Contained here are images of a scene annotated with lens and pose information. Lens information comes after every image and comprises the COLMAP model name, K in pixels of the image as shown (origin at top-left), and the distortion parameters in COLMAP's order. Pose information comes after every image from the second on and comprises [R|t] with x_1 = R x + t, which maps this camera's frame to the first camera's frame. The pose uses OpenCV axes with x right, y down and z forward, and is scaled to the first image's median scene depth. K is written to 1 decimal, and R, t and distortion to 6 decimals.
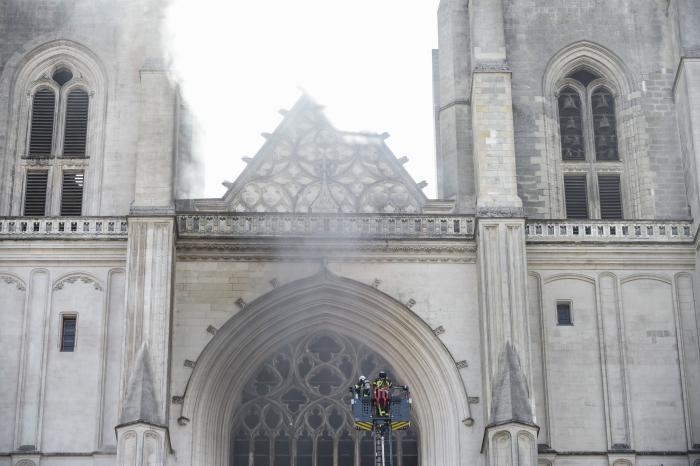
lens RADIAL K [[1990.4, 0, 349.1], [0, 1990.4, 203.1], [0, 0, 1]] dist [-0.000650, -0.417421]
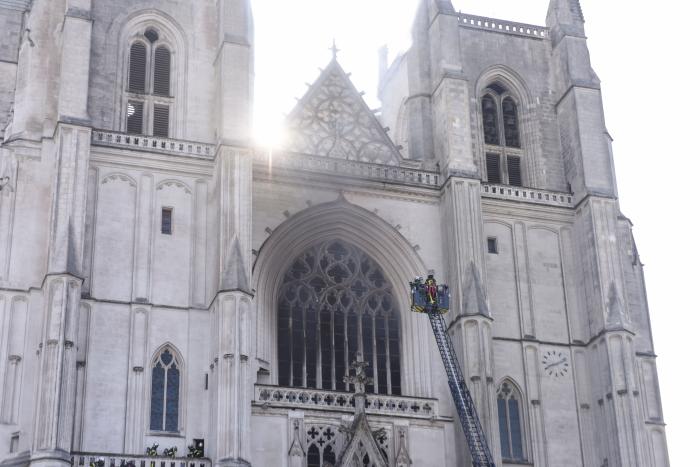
lens RADIAL K [[1371.3, 0, 358.9], [0, 1371.3, 231.3], [0, 0, 1]] dist [0.138501, -0.086856]
pose [[0.956083, 0.111359, 0.271118, -0.269313], [-0.125873, 0.991368, 0.036690, 0.019333], [-0.264692, -0.069205, 0.961847, 0.028380]]
